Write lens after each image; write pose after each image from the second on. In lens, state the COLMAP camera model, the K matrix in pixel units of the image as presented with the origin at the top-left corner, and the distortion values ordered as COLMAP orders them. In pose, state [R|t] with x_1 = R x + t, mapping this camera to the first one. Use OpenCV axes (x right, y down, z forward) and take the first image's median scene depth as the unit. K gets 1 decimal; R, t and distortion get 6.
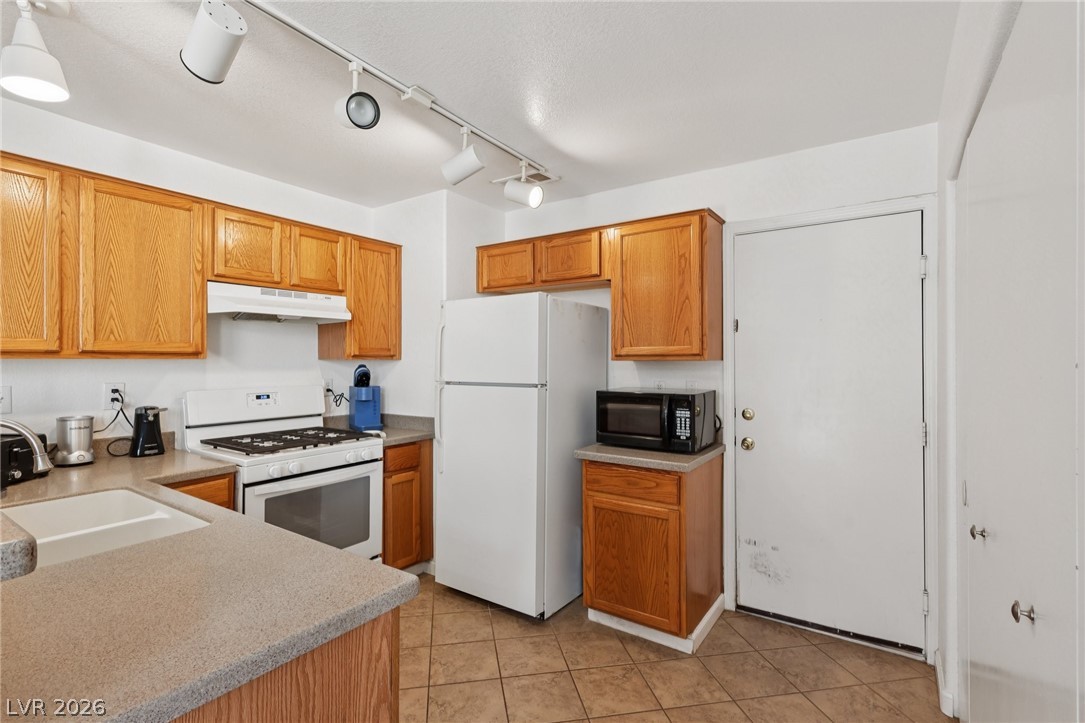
lens RADIAL K [[500.1, 0, 537.2], [0, 500.1, 360.1], [0, 0, 1]] dist [-0.000012, -0.000187]
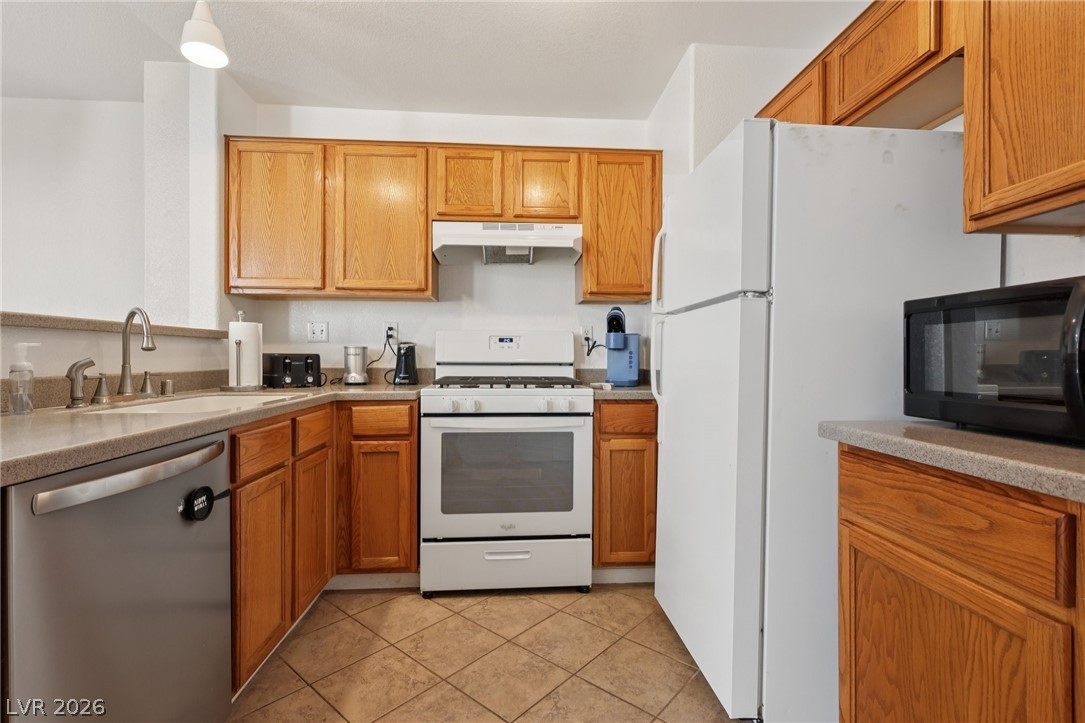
lens RADIAL K [[500.1, 0, 545.5], [0, 500.1, 360.1], [0, 0, 1]] dist [-0.000012, -0.000187]
pose [[0.630556, 0.003150, -0.776137, 0.271748], [-0.001152, 0.999994, 0.003122, 0.116228], [0.776143, -0.001075, 0.630557, 0.472778]]
